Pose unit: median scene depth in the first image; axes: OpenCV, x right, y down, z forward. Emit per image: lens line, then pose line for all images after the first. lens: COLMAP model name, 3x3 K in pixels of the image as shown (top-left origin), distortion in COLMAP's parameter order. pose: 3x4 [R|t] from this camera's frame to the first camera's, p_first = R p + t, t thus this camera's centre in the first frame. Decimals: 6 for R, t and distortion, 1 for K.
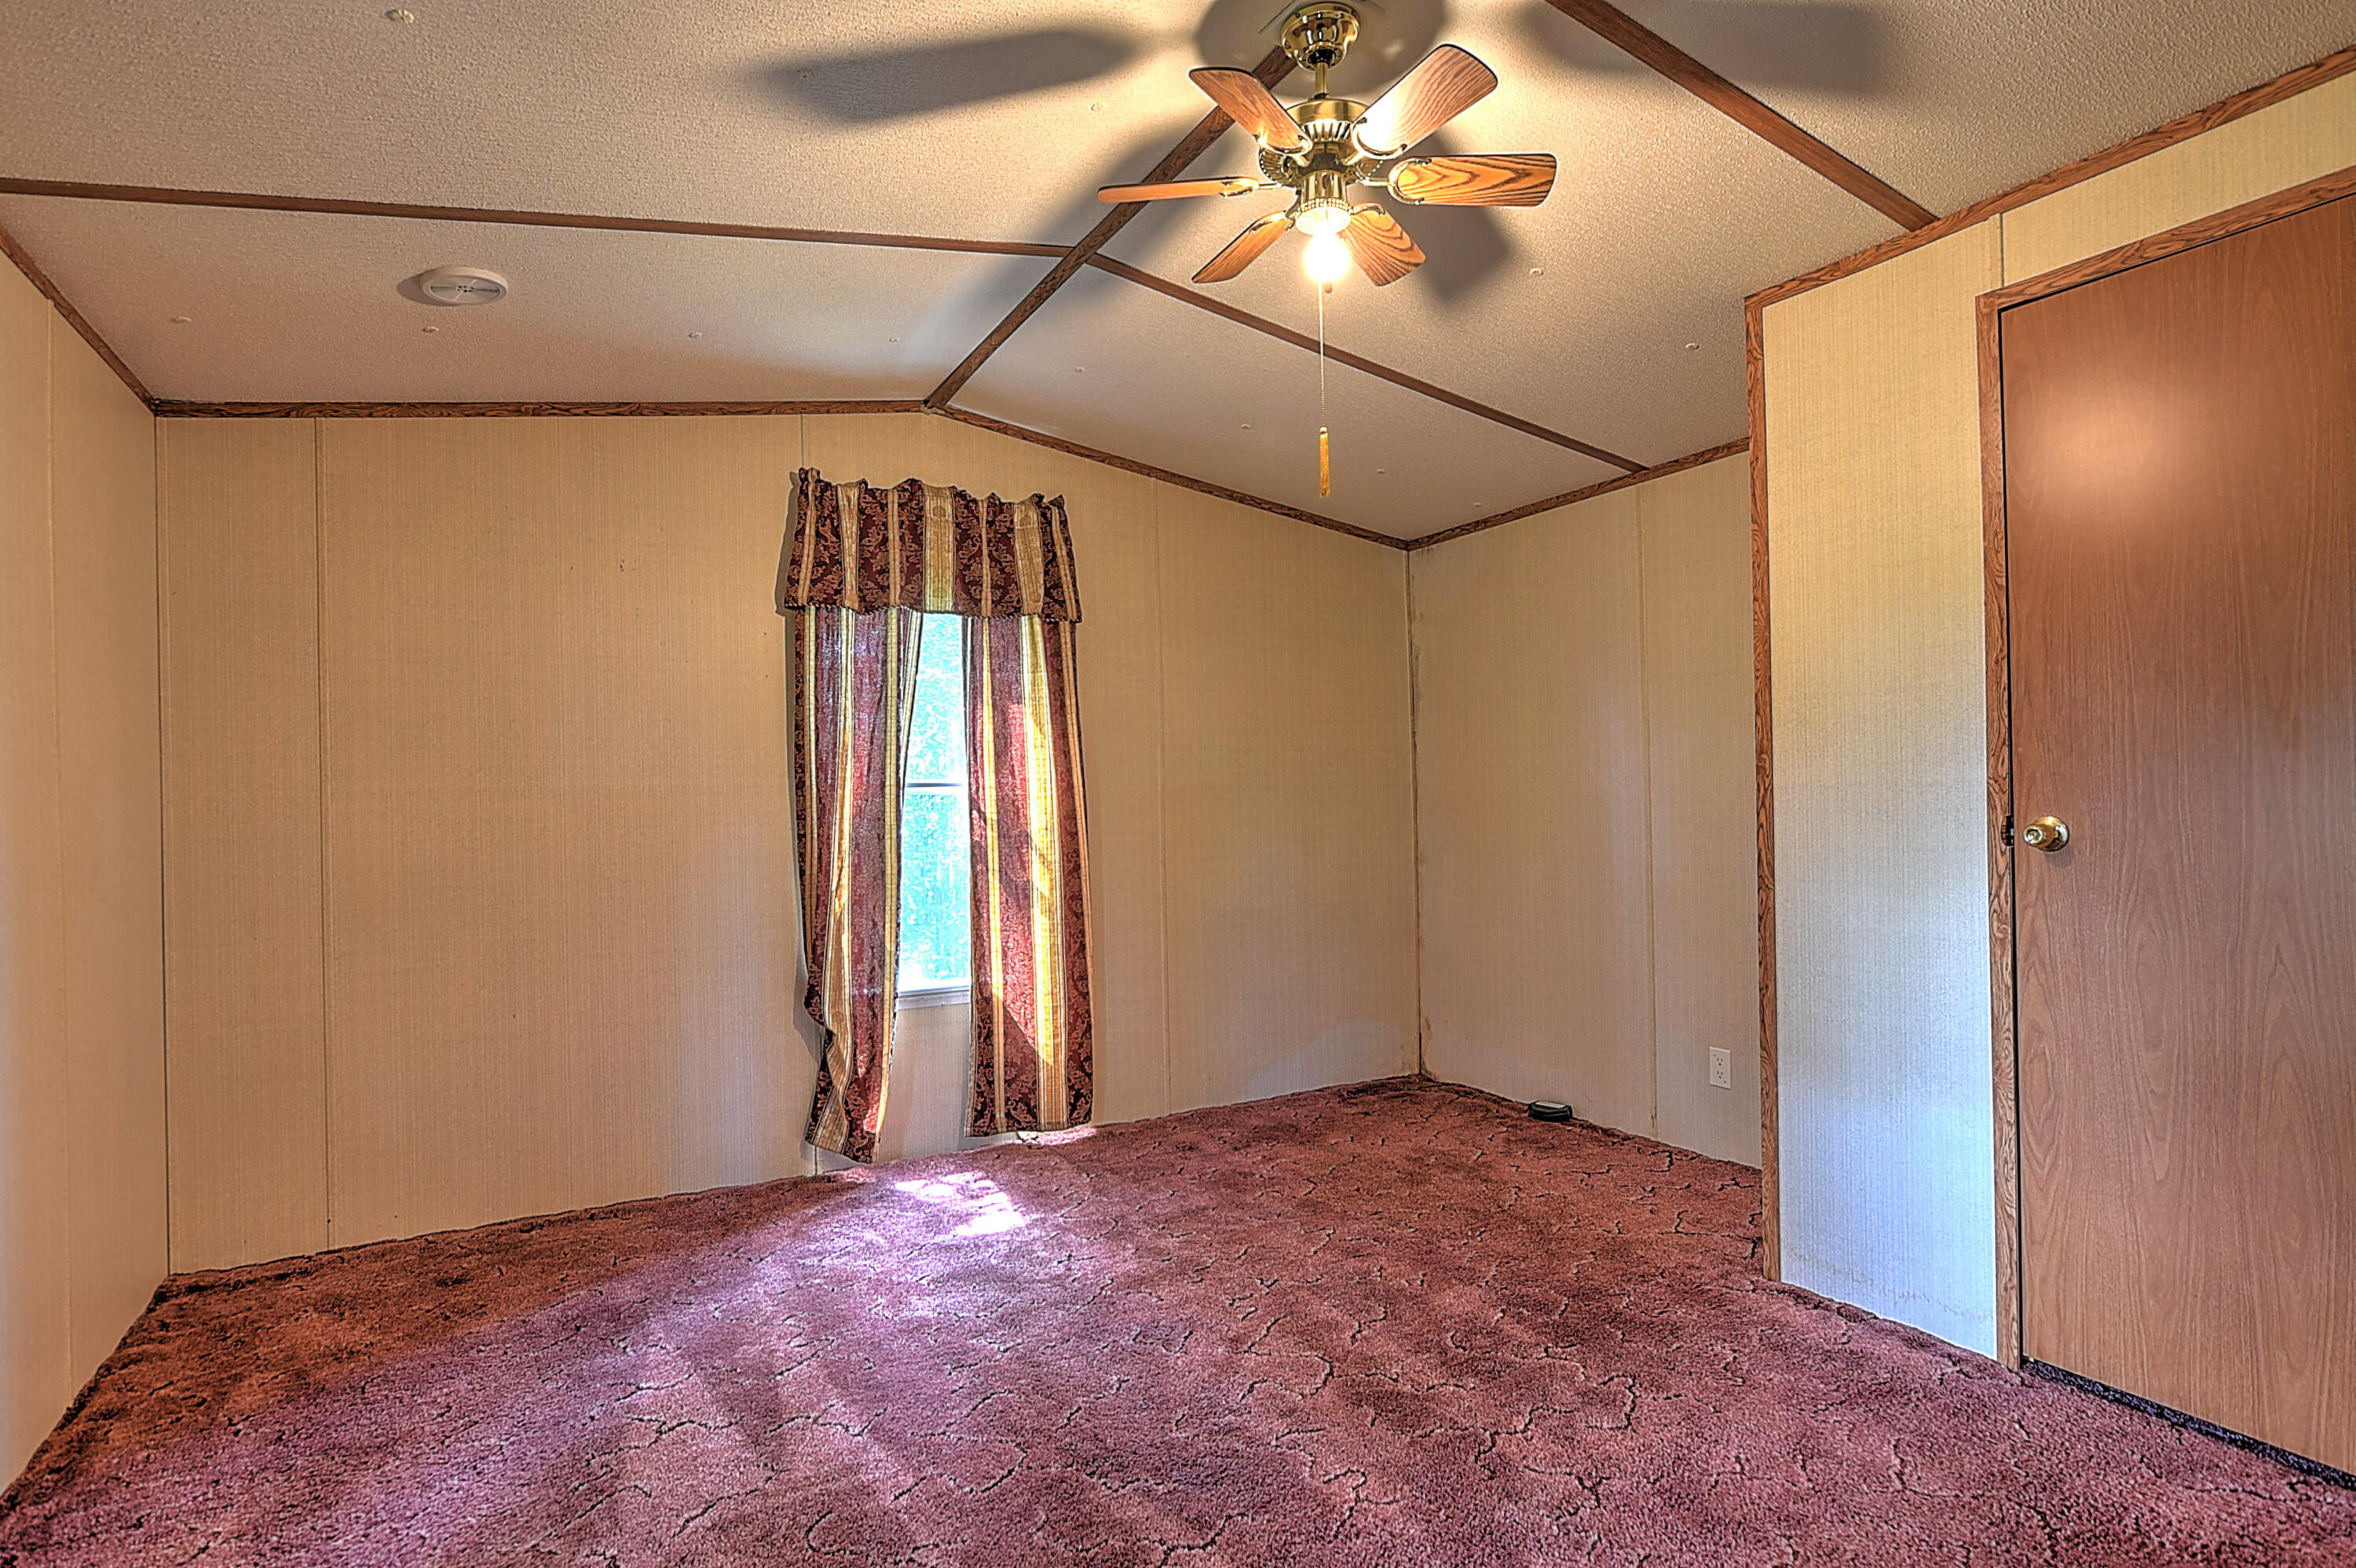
lens RADIAL K [[1184.0, 0, 1158.5], [0, 1184.0, 793.6], [0, 0, 1]] dist [-0.013597, 0.006278]
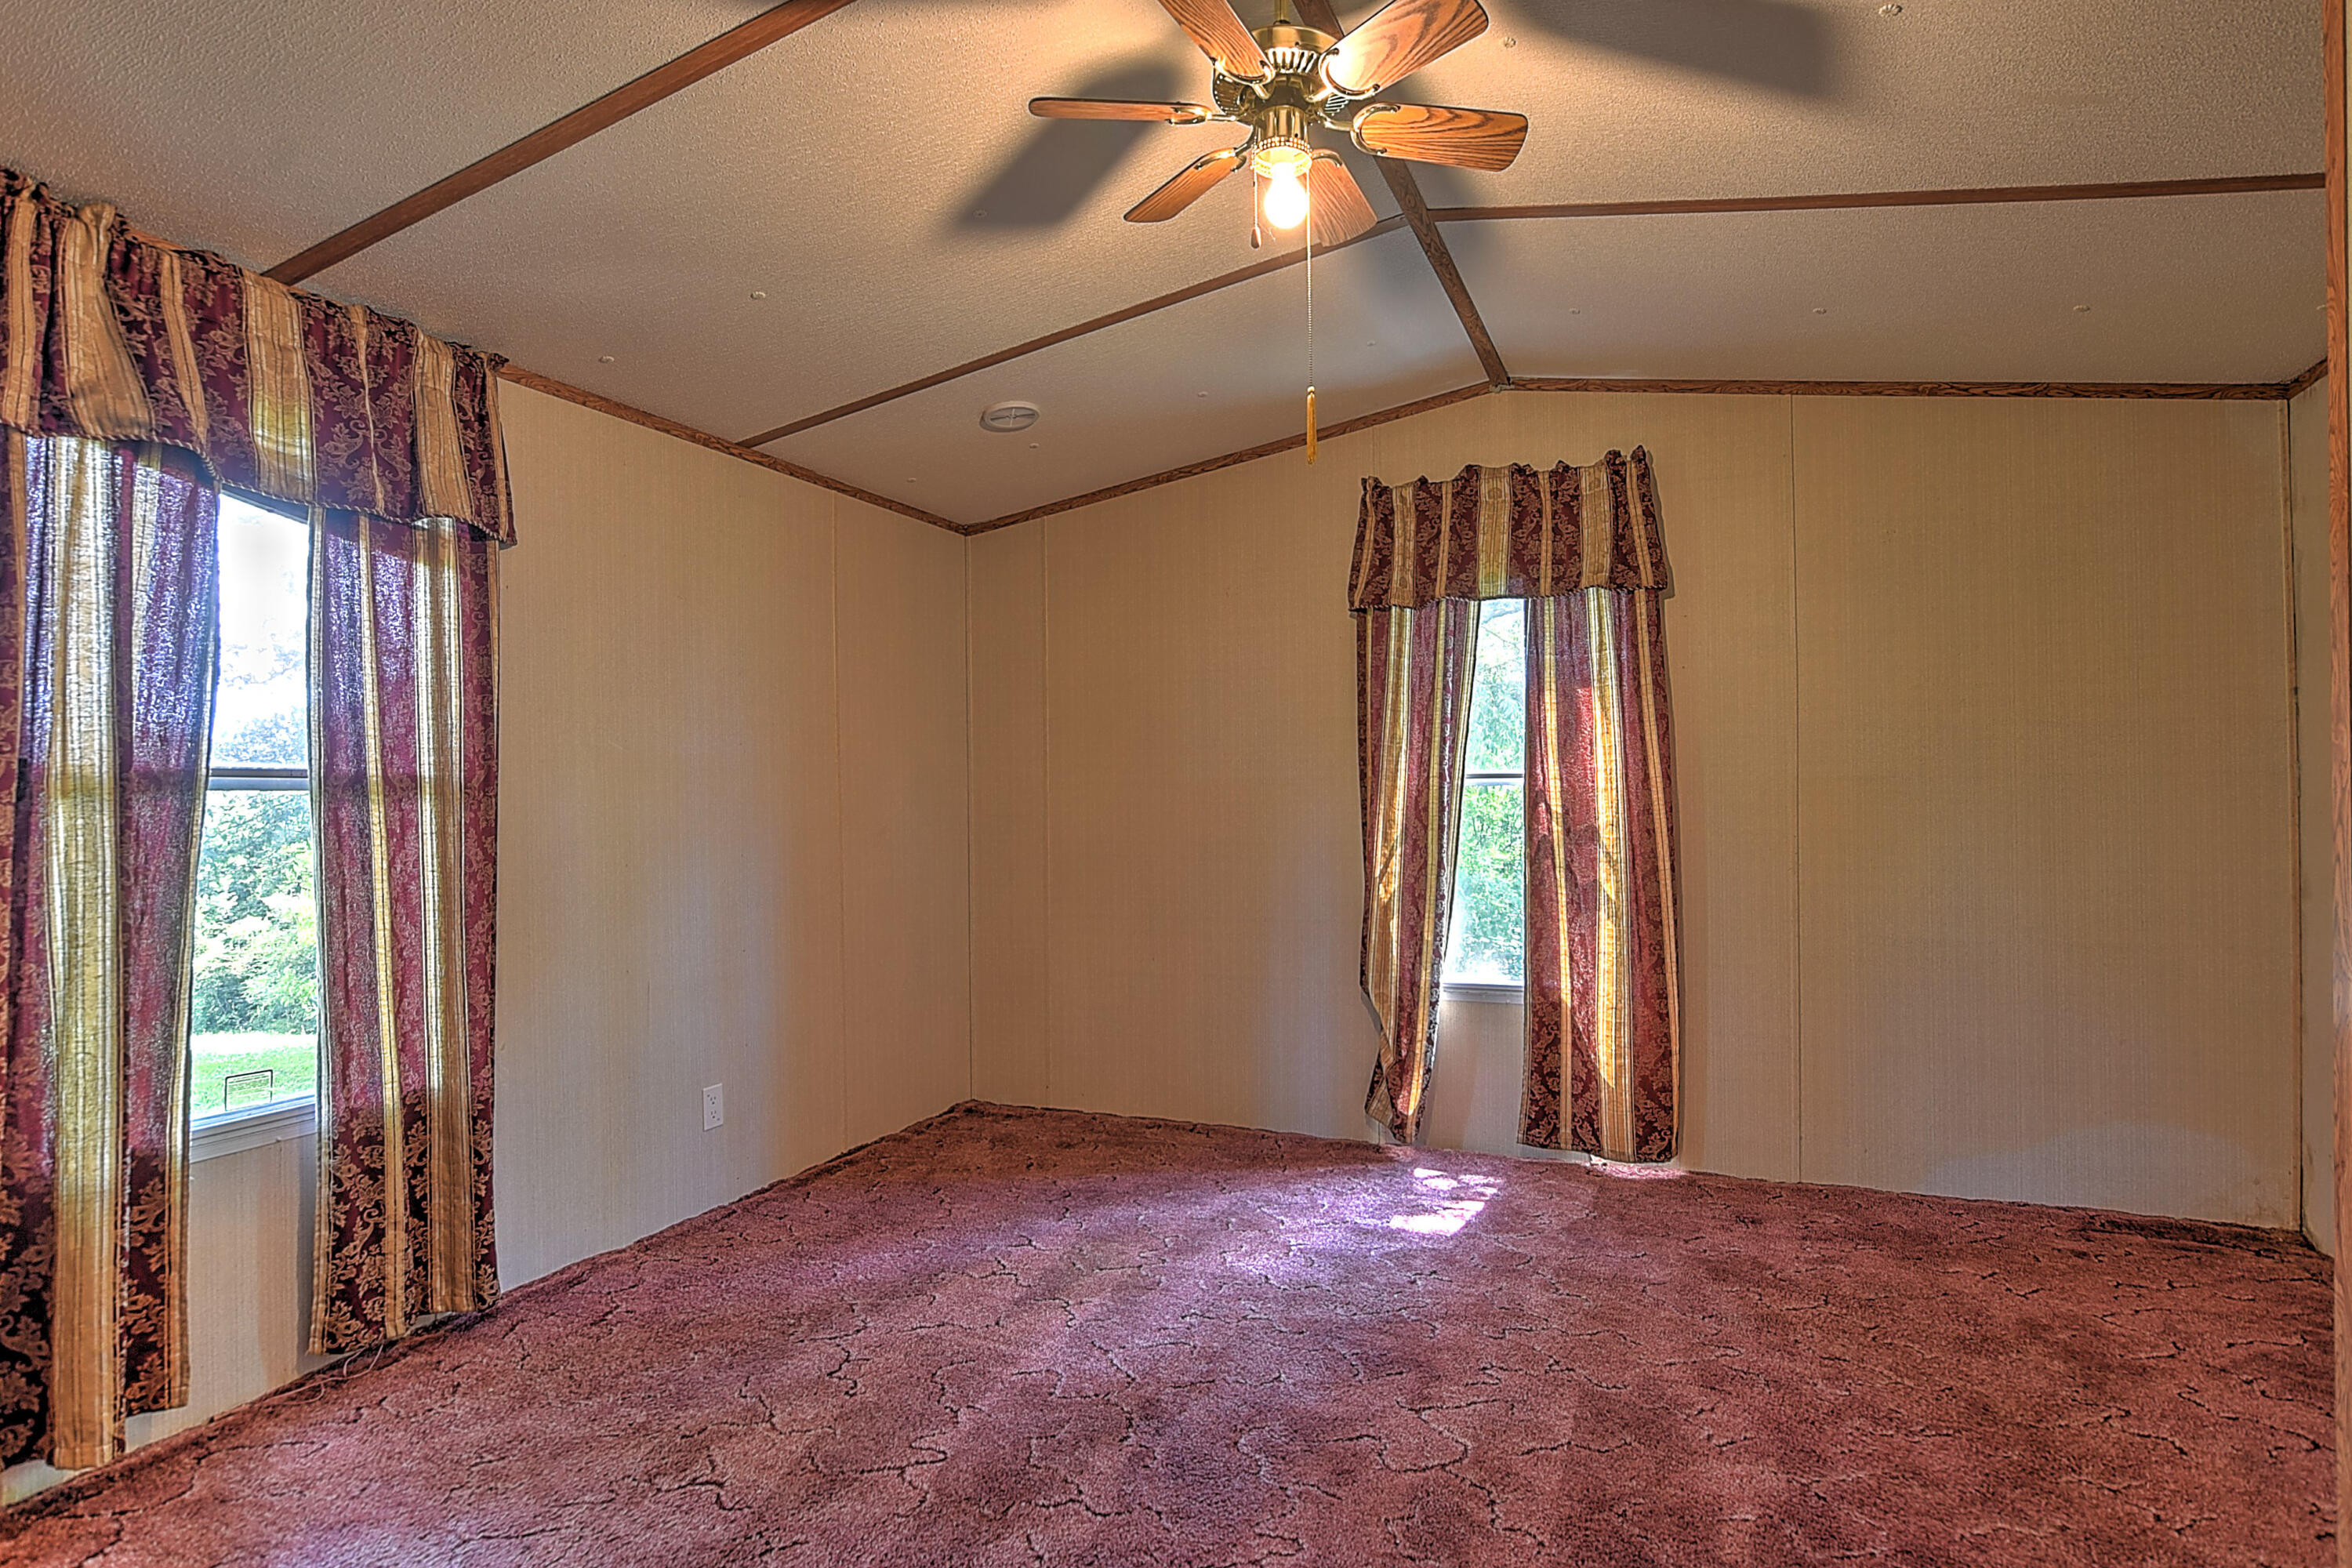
lens RADIAL K [[1182.1, 0, 1157.4], [0, 1182.1, 793.1], [0, 0, 1]] dist [-0.013597, 0.006278]
pose [[0.634440, 0.009581, -0.772913, 0.404099], [0.001732, 0.999903, 0.013817, -0.007135], [0.772970, -0.010105, 0.634362, 0.178351]]
